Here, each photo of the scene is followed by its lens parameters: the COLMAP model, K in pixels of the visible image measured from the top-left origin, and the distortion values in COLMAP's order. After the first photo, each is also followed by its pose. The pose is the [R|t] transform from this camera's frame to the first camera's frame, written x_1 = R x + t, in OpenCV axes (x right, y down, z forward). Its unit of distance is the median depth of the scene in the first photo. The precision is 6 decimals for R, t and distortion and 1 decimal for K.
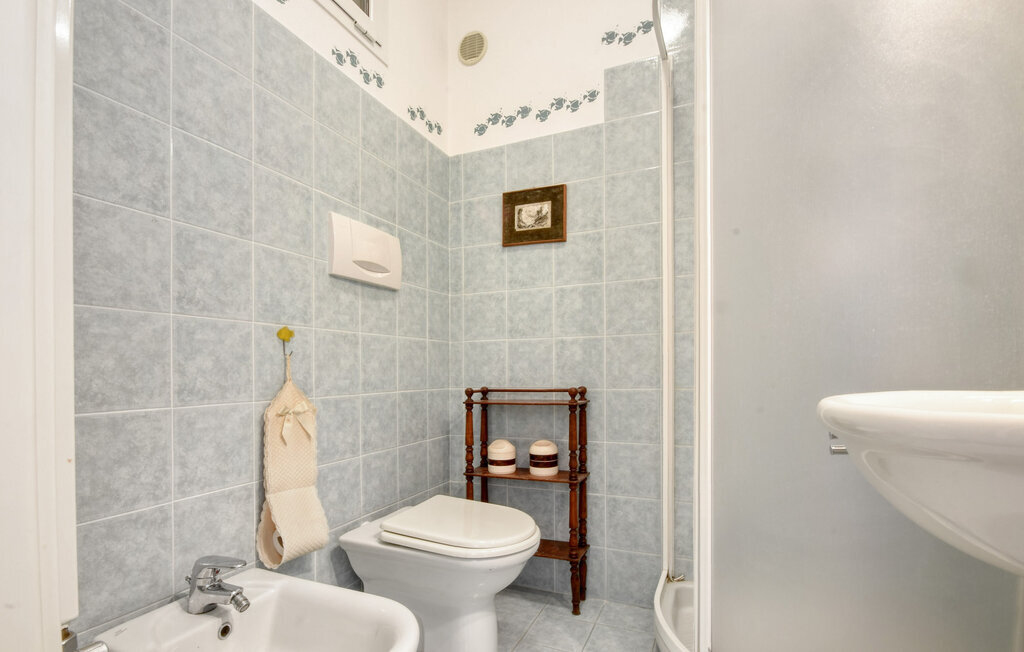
lens RADIAL K [[461.9, 0, 501.8], [0, 461.9, 367.3], [0, 0, 1]] dist [-0.000222, 0.000201]
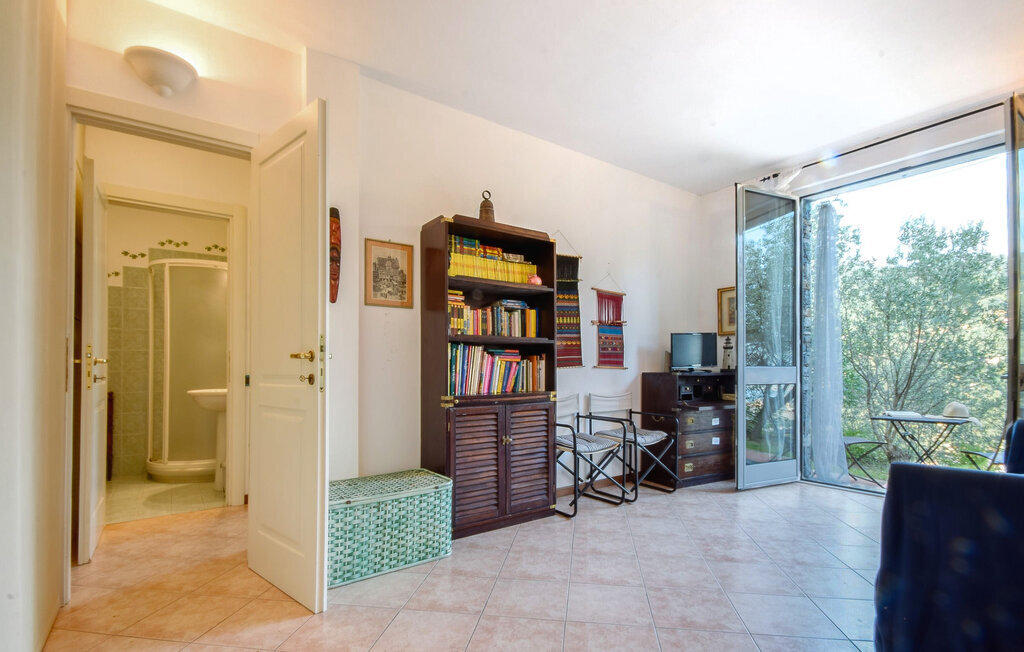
lens RADIAL K [[461.9, 0, 477.6], [0, 461.9, 366.2], [0, 0, 1]] dist [-0.000222, 0.000201]
pose [[0.519056, 0.008719, 0.854696, -0.940729], [-0.002126, 0.999958, -0.008910, -0.078708], [-0.854738, 0.002807, 0.519052, -2.000886]]
